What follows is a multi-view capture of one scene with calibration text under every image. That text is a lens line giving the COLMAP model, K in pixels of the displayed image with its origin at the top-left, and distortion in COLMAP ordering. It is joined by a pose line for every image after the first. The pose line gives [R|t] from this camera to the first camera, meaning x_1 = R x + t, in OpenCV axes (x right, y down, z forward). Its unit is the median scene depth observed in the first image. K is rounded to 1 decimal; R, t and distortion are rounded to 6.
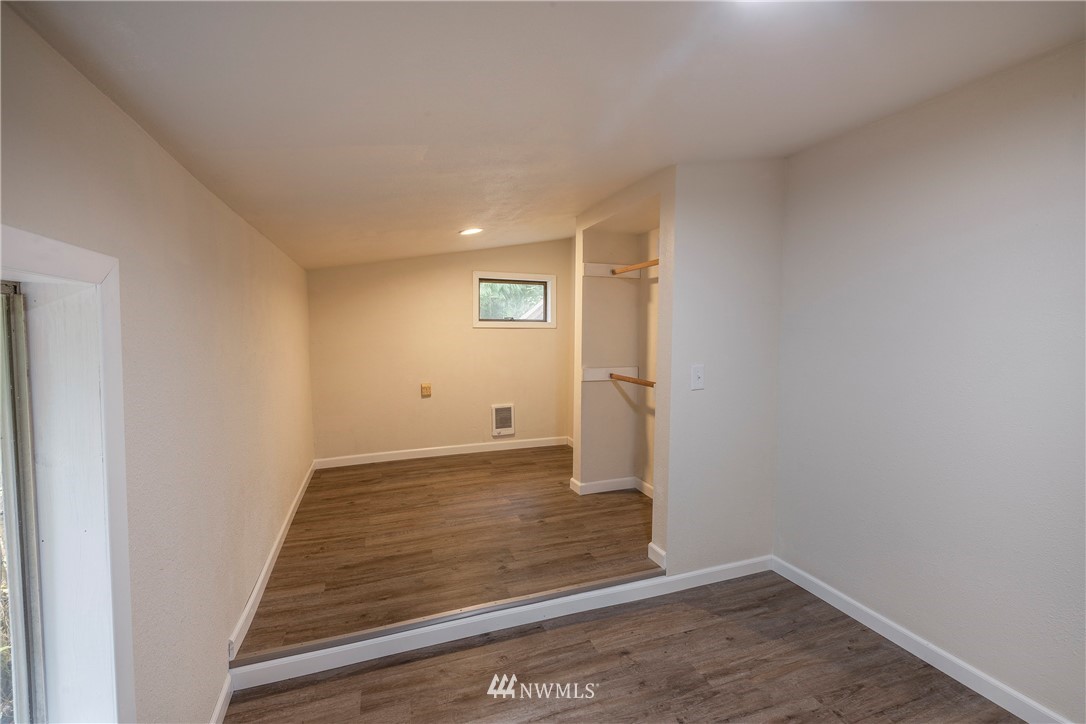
lens RADIAL K [[453.6, 0, 540.3], [0, 453.6, 356.6], [0, 0, 1]] dist [-0.000280, -0.000136]
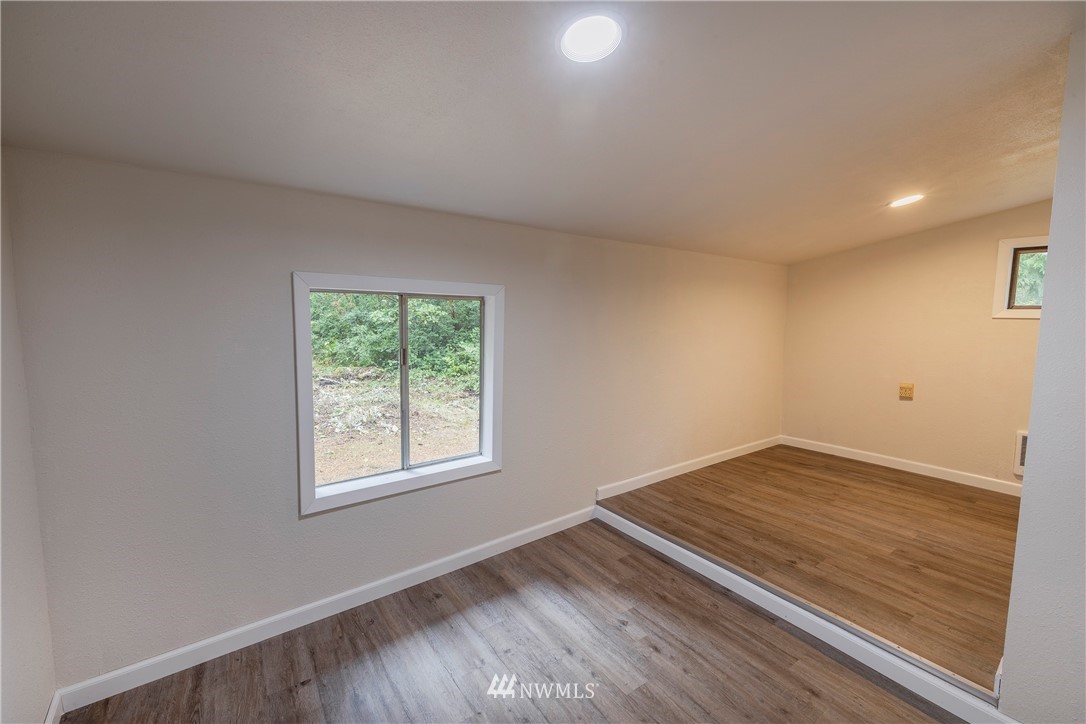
lens RADIAL K [[453.6, 0, 540.3], [0, 453.6, 356.6], [0, 0, 1]] dist [-0.000280, -0.000136]
pose [[0.265347, 0.086454, -0.960269, 0.529925], [-0.071464, 0.994996, 0.069833, -0.001146], [0.961501, 0.050095, 0.270197, 0.155391]]
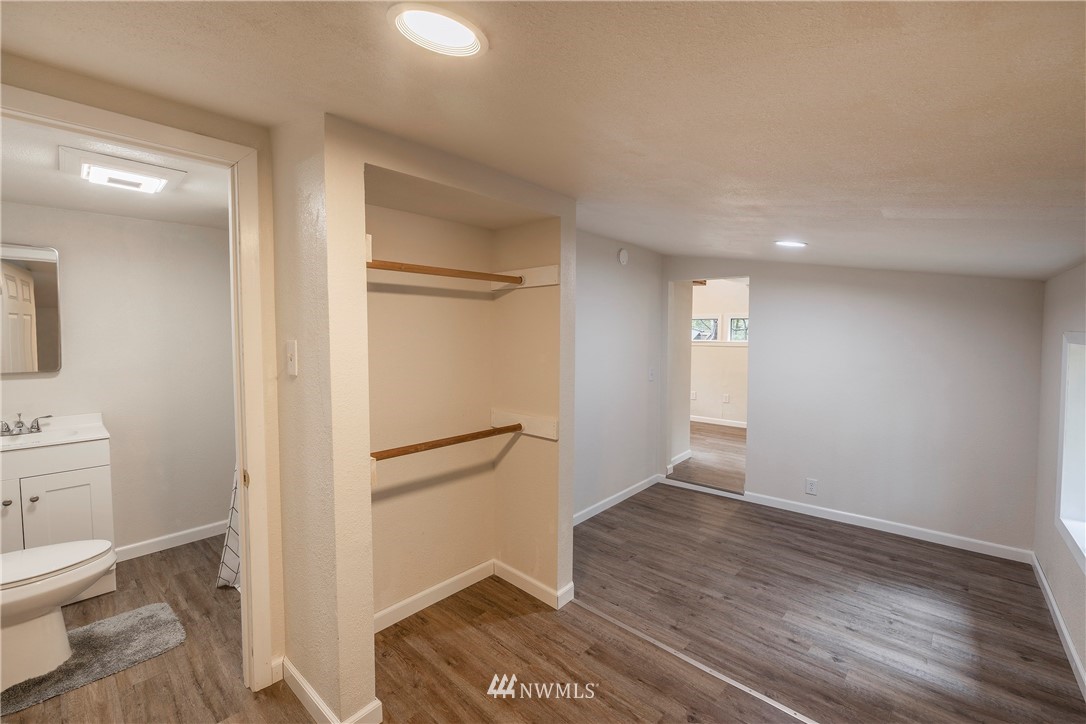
lens RADIAL K [[450.7, 0, 545.3], [0, 450.7, 350.9], [0, 0, 1]] dist [-0.001456, -0.009681]
pose [[-0.463030, -0.034759, 0.885661, -0.443855], [0.059107, 0.995795, 0.069984, -0.118104], [-0.884370, 0.084754, -0.459029, 1.158259]]
